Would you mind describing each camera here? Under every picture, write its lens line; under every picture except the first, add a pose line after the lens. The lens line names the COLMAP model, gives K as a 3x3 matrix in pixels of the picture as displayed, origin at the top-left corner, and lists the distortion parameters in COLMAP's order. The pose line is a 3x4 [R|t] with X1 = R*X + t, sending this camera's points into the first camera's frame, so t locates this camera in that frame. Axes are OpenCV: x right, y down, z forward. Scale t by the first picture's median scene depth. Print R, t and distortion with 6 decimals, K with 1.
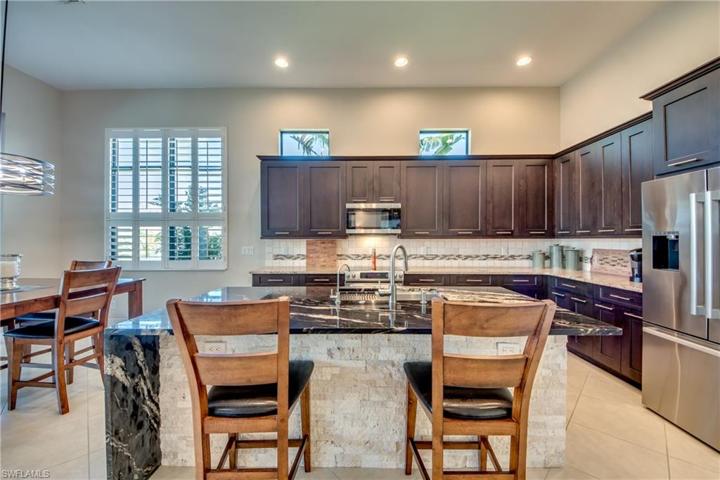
lens RADIAL K [[272.0, 0, 355.8], [0, 272.0, 237.9], [0, 0, 1]] dist [0.022199, -0.015616]
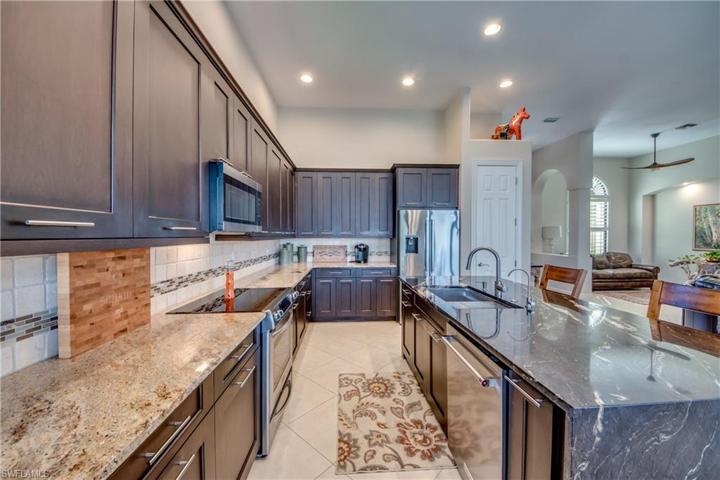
lens RADIAL K [[272.0, 0, 355.8], [0, 272.0, 237.9], [0, 0, 1]] dist [0.022199, -0.015616]
pose [[-0.054193, -0.007743, 0.998500, -0.497791], [-0.003943, 0.999964, 0.007541, -0.009141], [-0.998523, -0.003529, -0.054222, 0.833515]]
